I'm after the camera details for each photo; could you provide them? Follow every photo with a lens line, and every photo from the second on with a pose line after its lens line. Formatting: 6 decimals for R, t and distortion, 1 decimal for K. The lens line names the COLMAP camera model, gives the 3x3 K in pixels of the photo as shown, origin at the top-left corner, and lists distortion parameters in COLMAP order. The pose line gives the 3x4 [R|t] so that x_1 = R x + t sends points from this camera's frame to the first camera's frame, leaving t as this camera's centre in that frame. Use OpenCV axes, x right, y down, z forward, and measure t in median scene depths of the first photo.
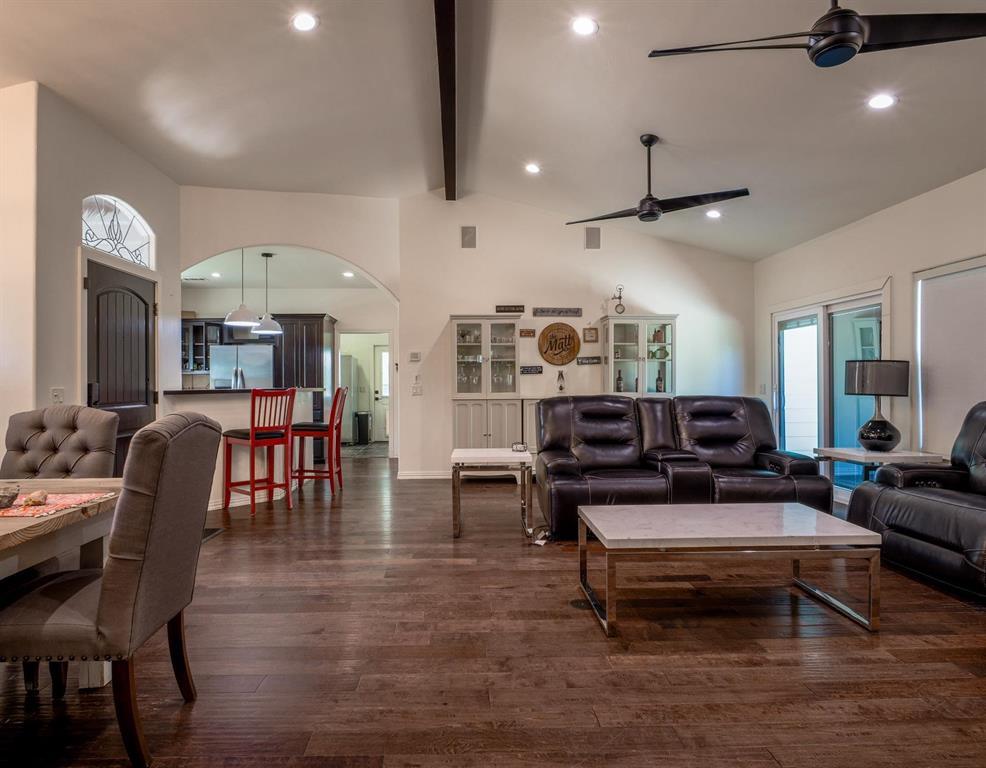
lens RADIAL K [[599.6, 0, 493.0], [0, 599.6, 384.0], [0, 0, 1]] dist [0.001140, 0.000545]
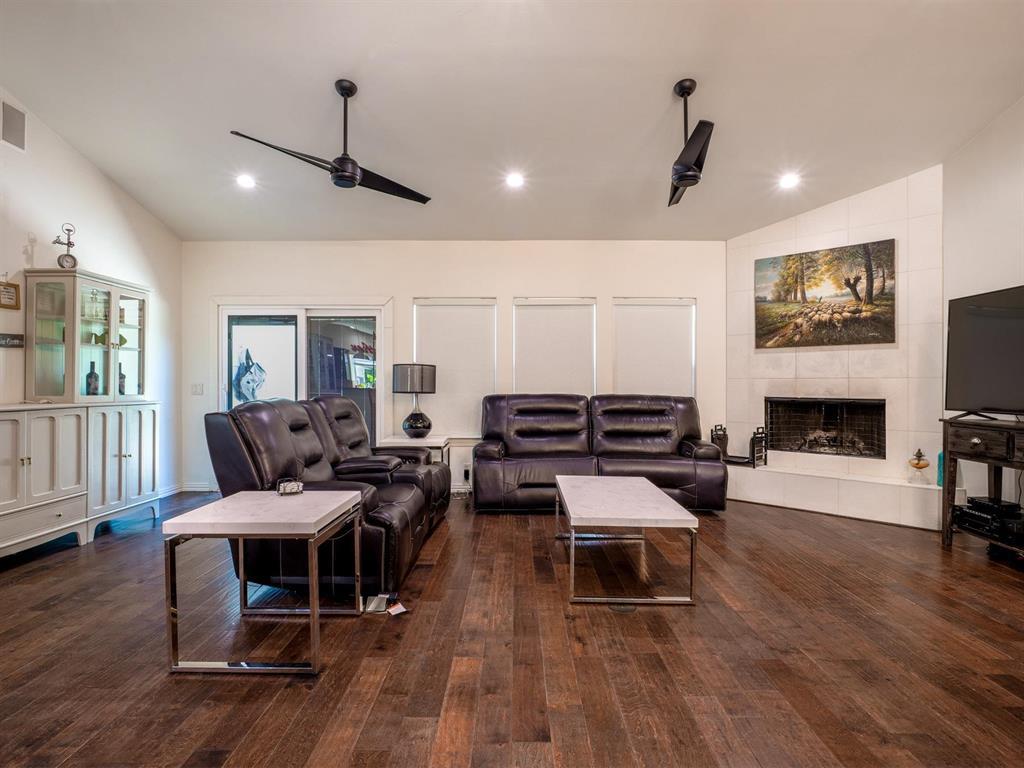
lens RADIAL K [[559.0, 0, 512.0], [0, 559.0, 384.0], [0, 0, 1]] dist [-0.011693, 0.002166]
pose [[0.037138, 0.002384, 0.999307, -0.528308], [-0.002496, 0.999994, -0.002293, 0.002604], [-0.999307, -0.002409, 0.037144, 0.785319]]
